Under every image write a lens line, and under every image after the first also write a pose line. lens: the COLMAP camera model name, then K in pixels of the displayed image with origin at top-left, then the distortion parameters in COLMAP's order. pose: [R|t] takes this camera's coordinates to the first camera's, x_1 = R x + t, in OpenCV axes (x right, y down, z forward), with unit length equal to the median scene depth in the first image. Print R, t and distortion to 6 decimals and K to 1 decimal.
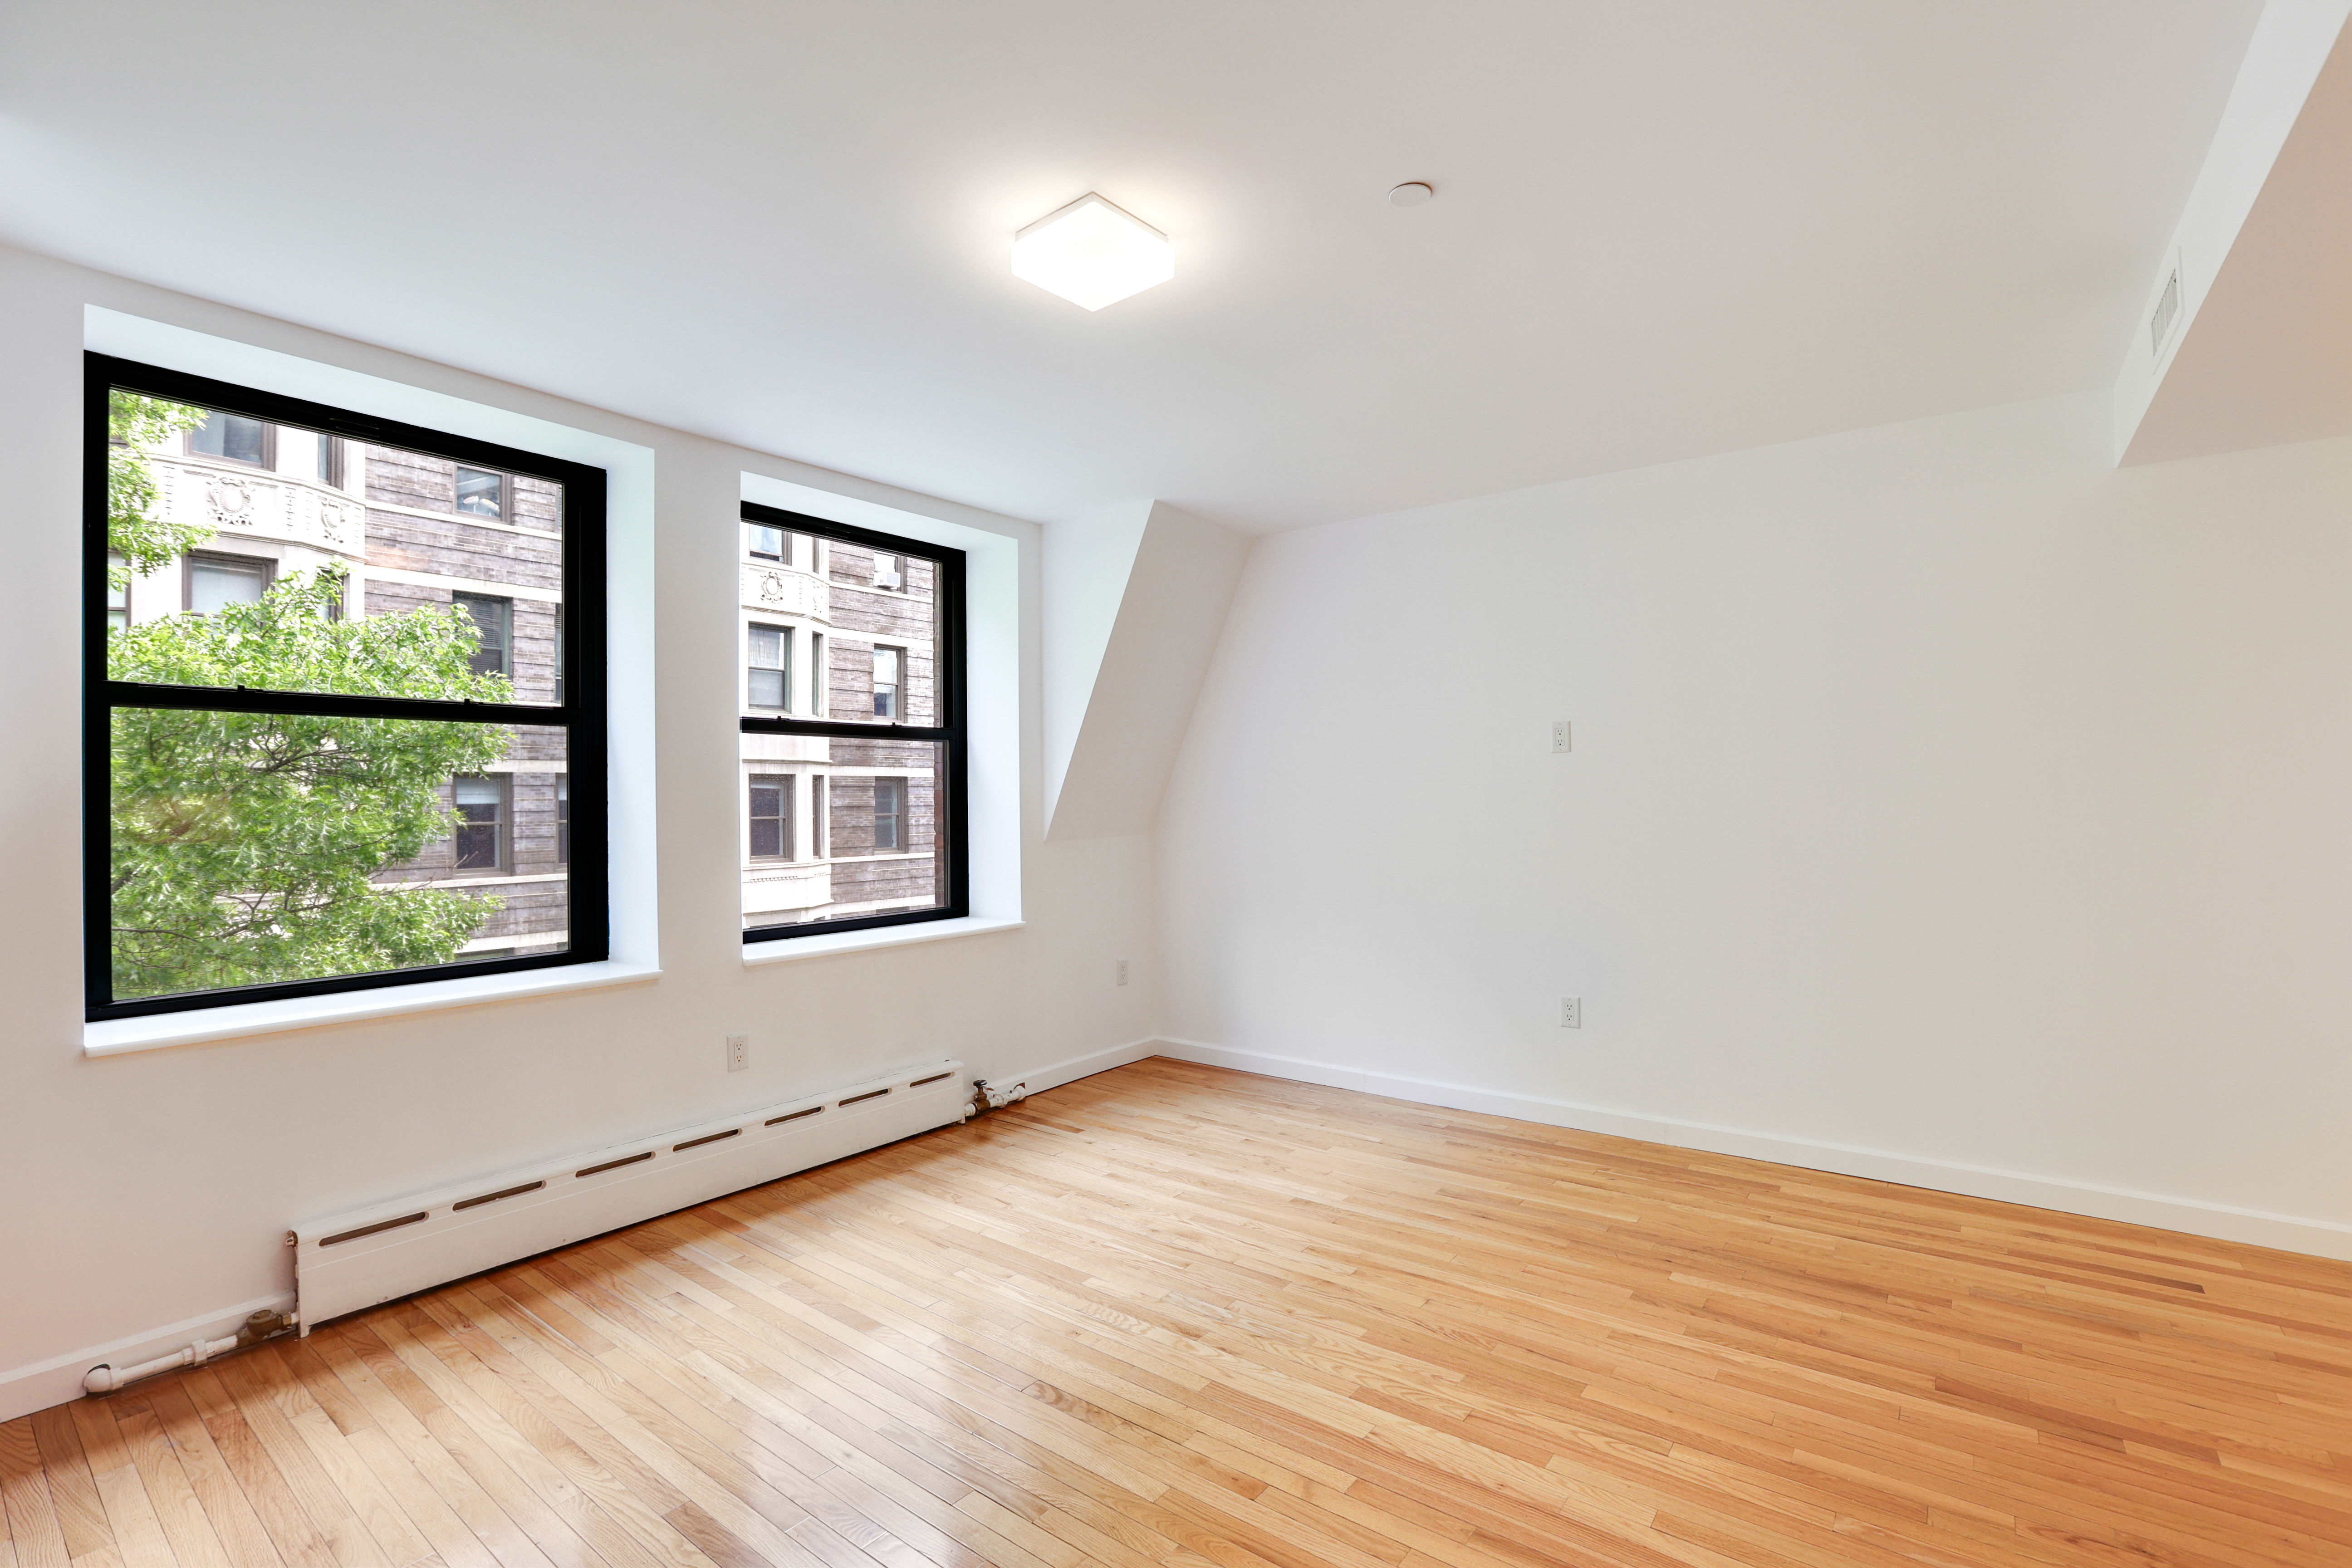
lens RADIAL K [[1075.5, 0, 1173.1], [0, 1075.5, 788.1], [0, 0, 1]] dist [-0.046234, 0.016612]
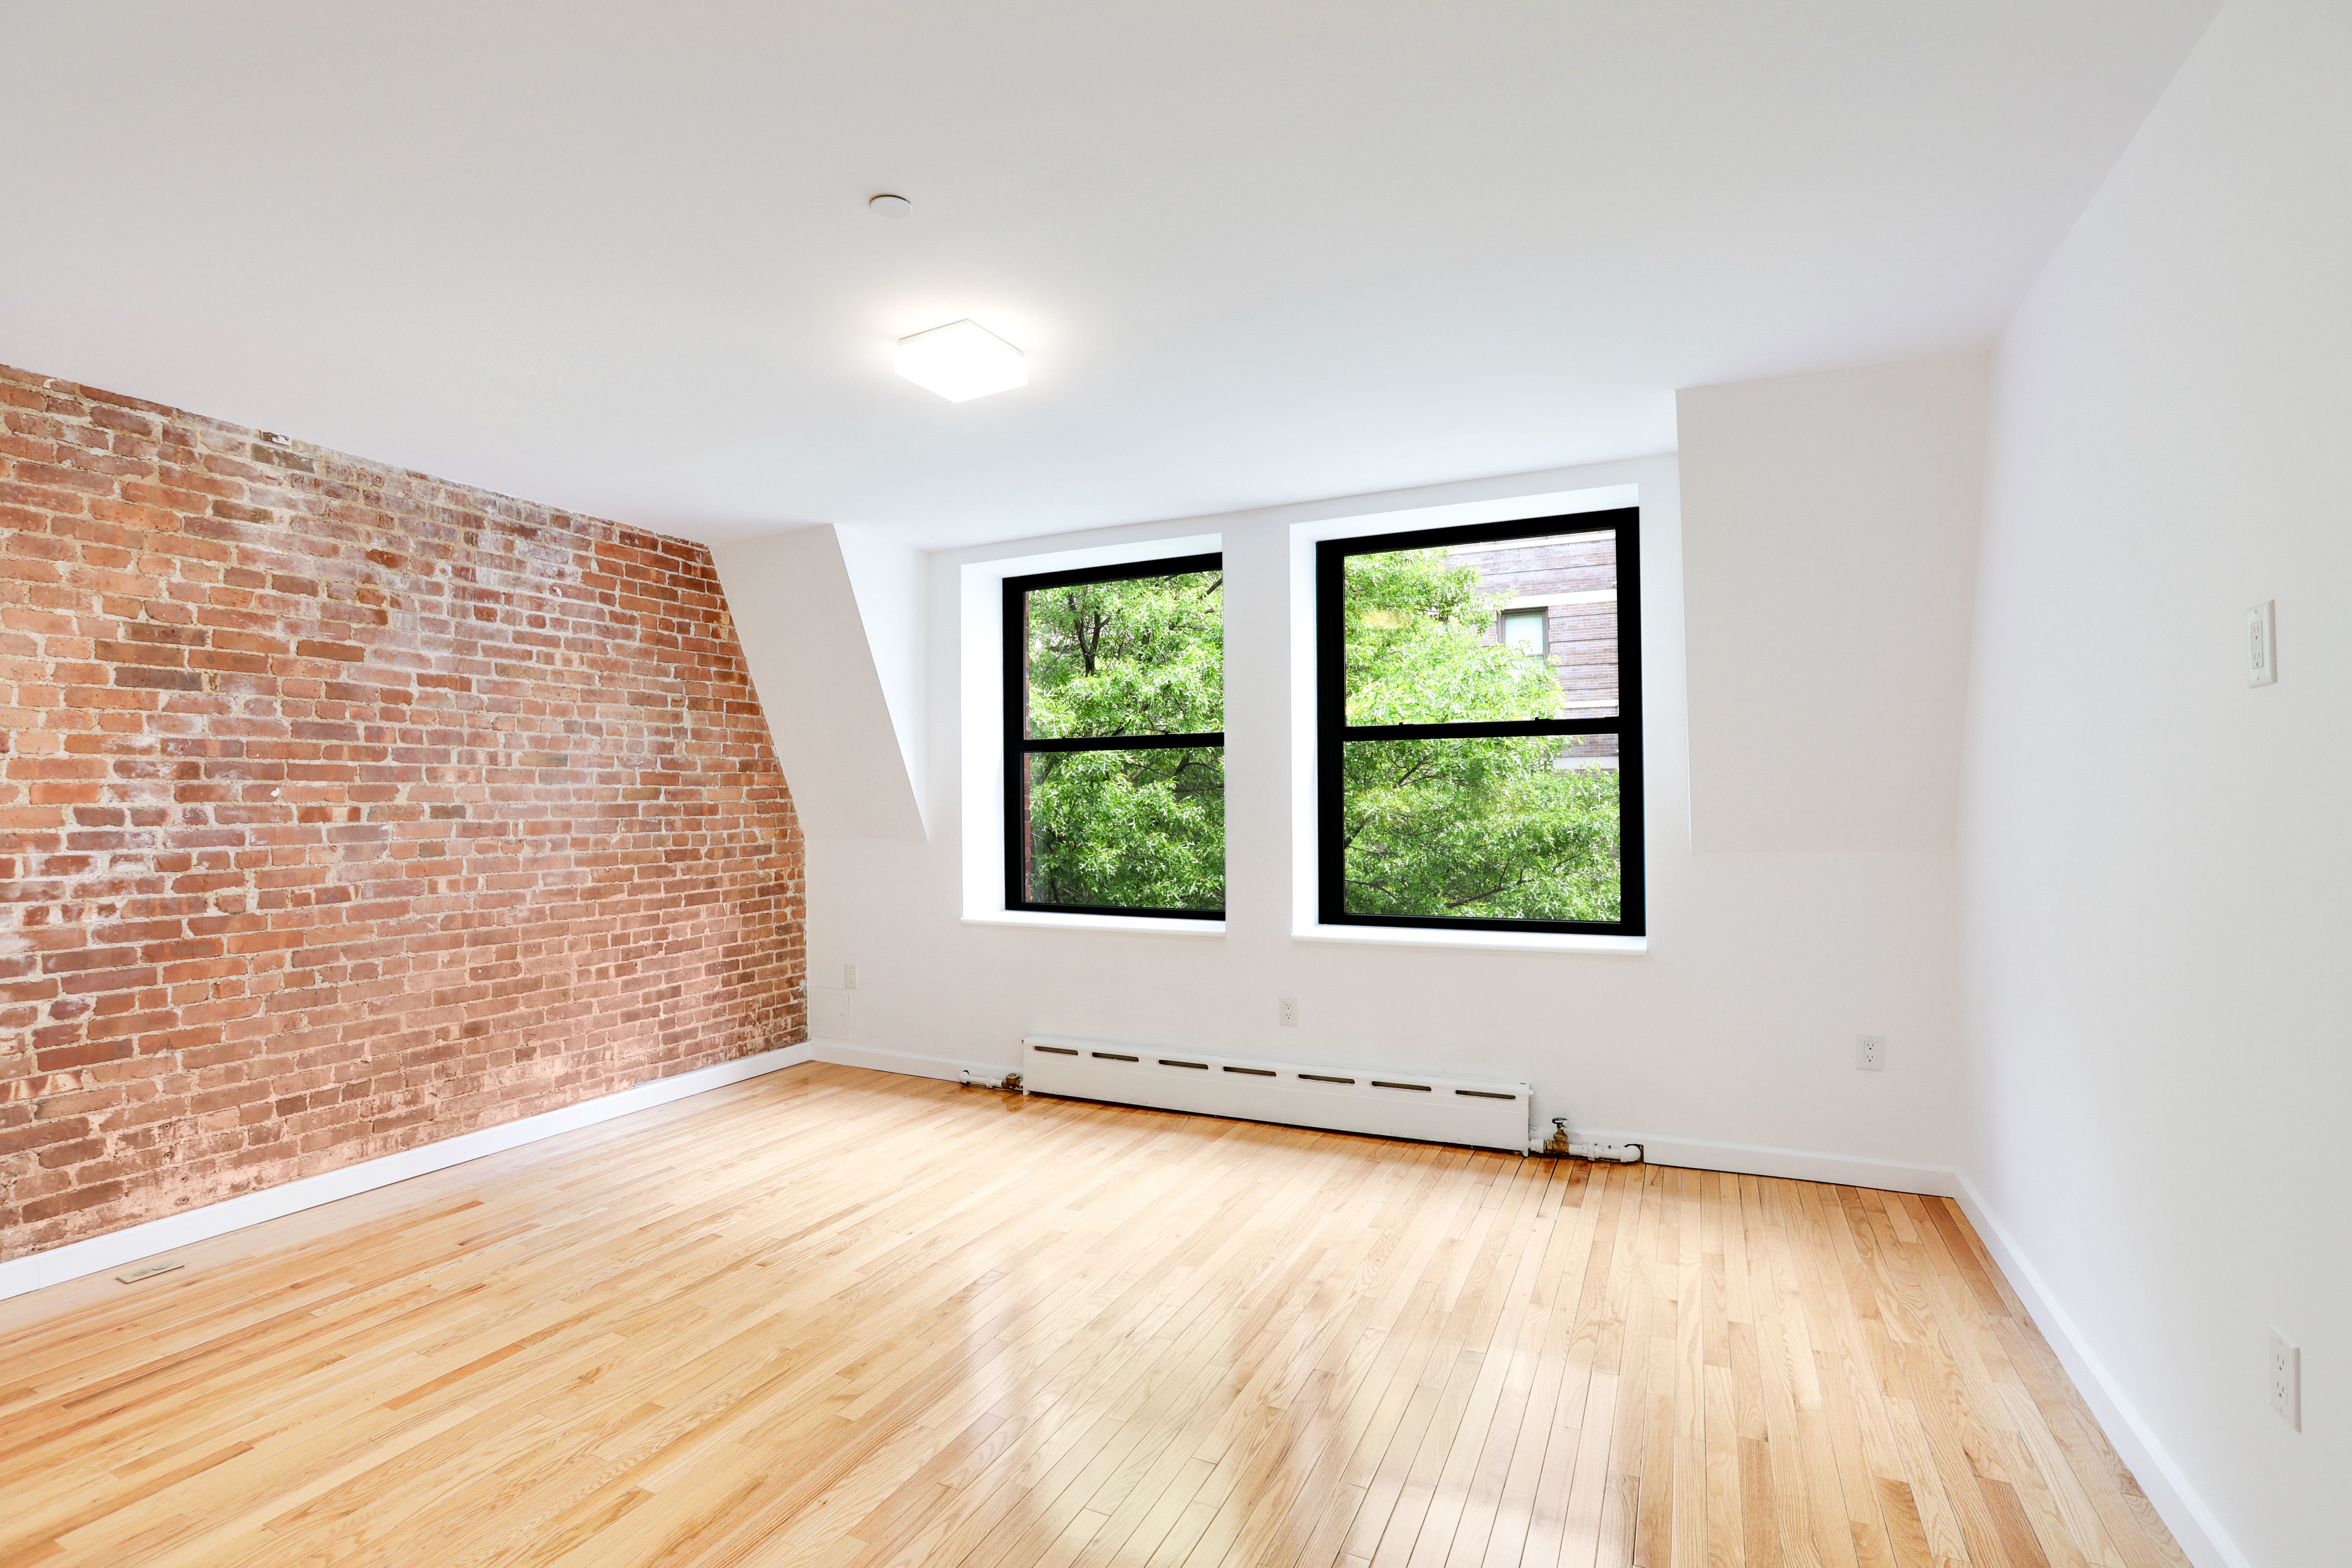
lens RADIAL K [[1075.5, 0, 1173.1], [0, 1075.5, 788.1], [0, 0, 1]] dist [-0.046234, 0.016612]
pose [[0.197141, -0.008103, -0.980342, 0.840942], [0.016004, 0.999859, -0.005046, -0.000307], [0.980244, -0.014695, 0.197243, 0.704337]]
